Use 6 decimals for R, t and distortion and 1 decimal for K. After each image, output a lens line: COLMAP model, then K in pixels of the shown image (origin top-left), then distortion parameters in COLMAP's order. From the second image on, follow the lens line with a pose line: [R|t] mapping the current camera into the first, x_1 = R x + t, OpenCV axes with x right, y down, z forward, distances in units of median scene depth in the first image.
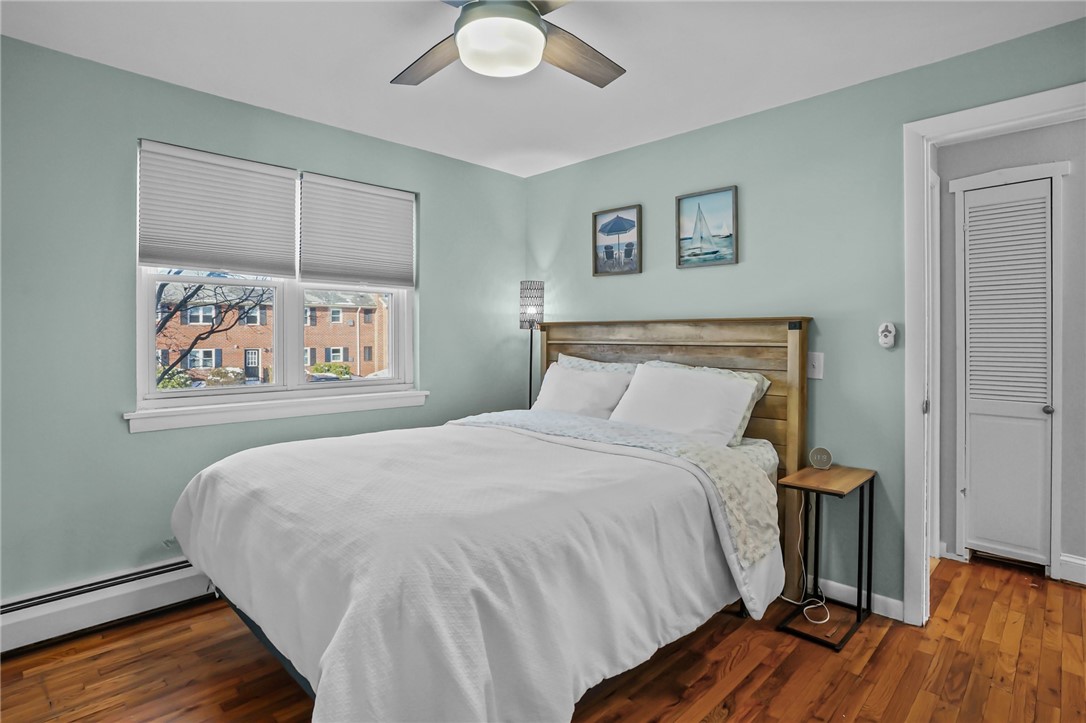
lens RADIAL K [[561.6, 0, 539.7], [0, 561.6, 334.3], [0, 0, 1]] dist [-0.058874, 0.029266]
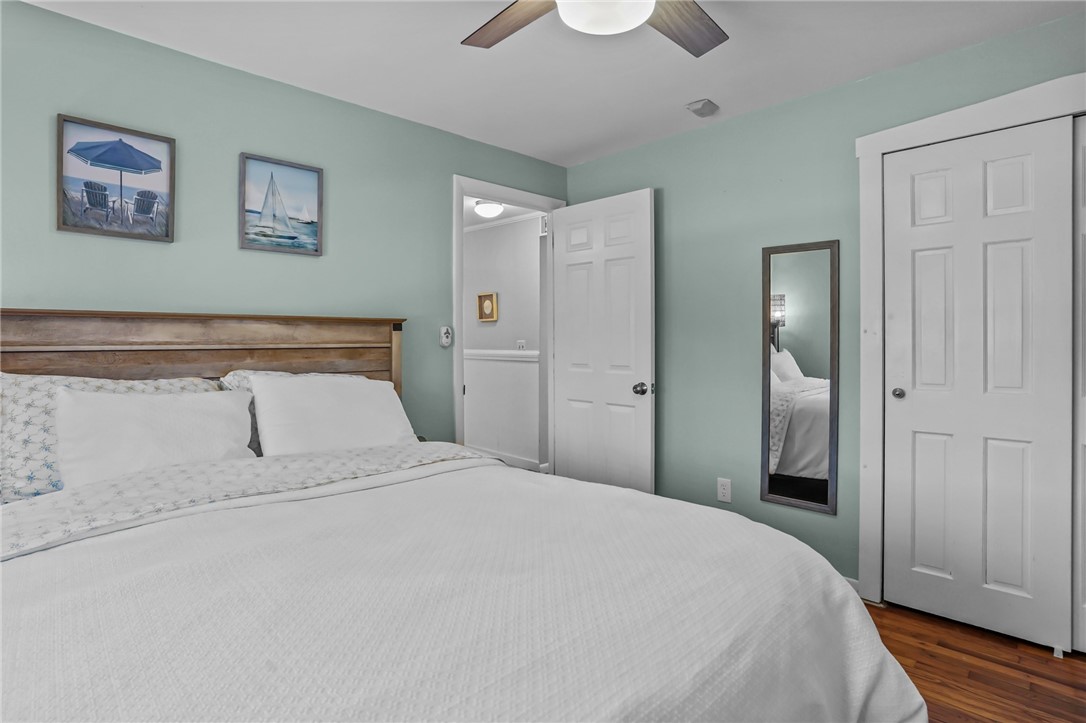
lens RADIAL K [[561.6, 0, 546.2], [0, 561.6, 351.9], [0, 0, 1]] dist [-0.058874, 0.029266]
pose [[0.012037, -0.022917, 0.999665, -0.504227], [0.000029, 0.999737, 0.022919, 0.005905], [-0.999928, -0.000246, 0.012035, 0.585237]]
